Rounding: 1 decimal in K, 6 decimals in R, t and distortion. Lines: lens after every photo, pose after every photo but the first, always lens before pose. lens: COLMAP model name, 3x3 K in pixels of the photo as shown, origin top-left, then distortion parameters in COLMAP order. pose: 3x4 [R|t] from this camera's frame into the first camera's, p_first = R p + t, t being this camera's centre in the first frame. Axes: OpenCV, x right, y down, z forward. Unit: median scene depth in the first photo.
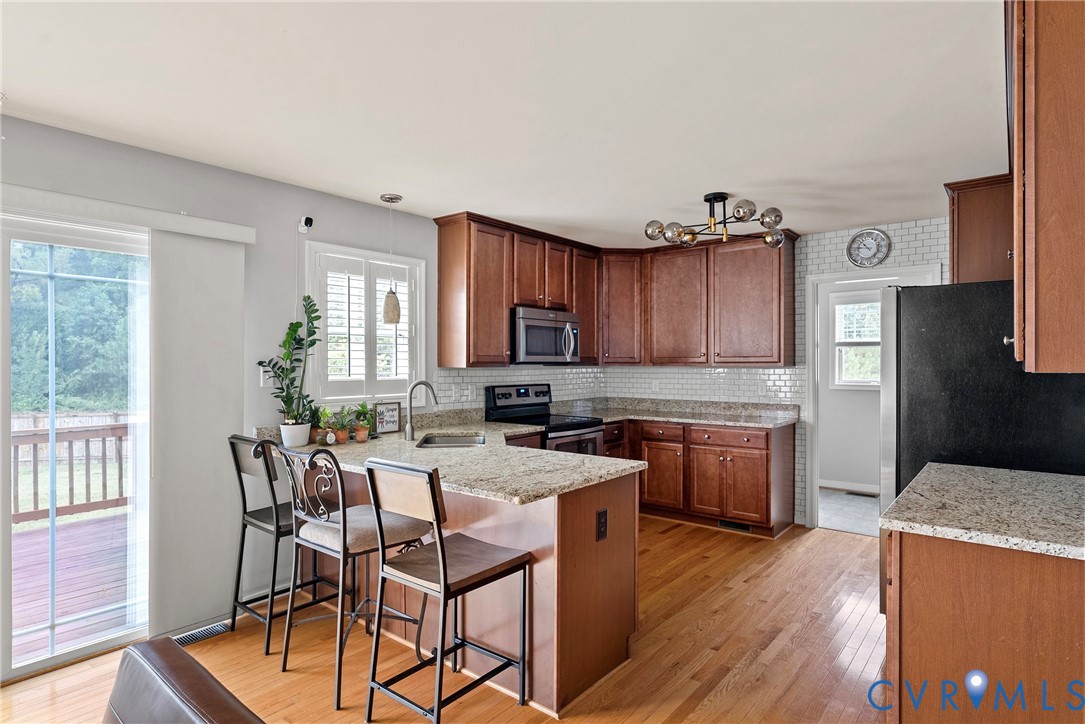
lens RADIAL K [[579.3, 0, 540.0], [0, 579.3, 368.0], [0, 0, 1]] dist [-0.004357, 0.000847]
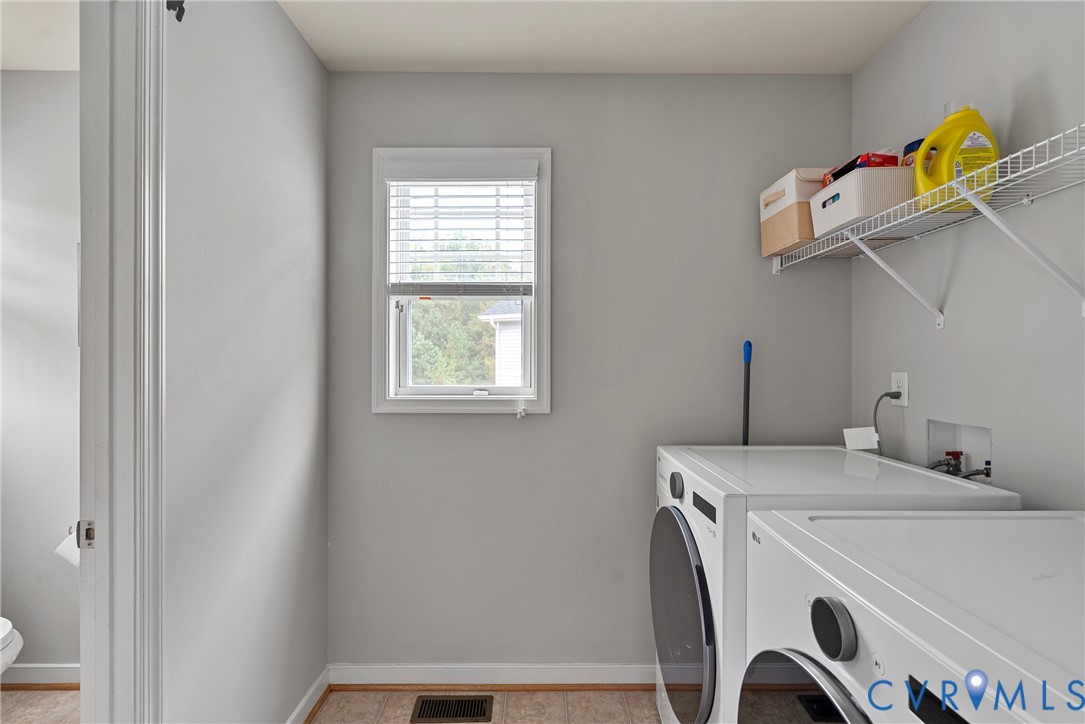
lens RADIAL K [[490.5, 0, 542.6], [0, 490.5, 365.4], [0, 0, 1]] dist [-0.004062, 0.000197]
pose [[0.765911, -0.002731, 0.642940, 0.540298], [0.005099, 0.999985, -0.001827, 0.010622], [-0.642926, 0.004678, 0.765914, 0.982515]]
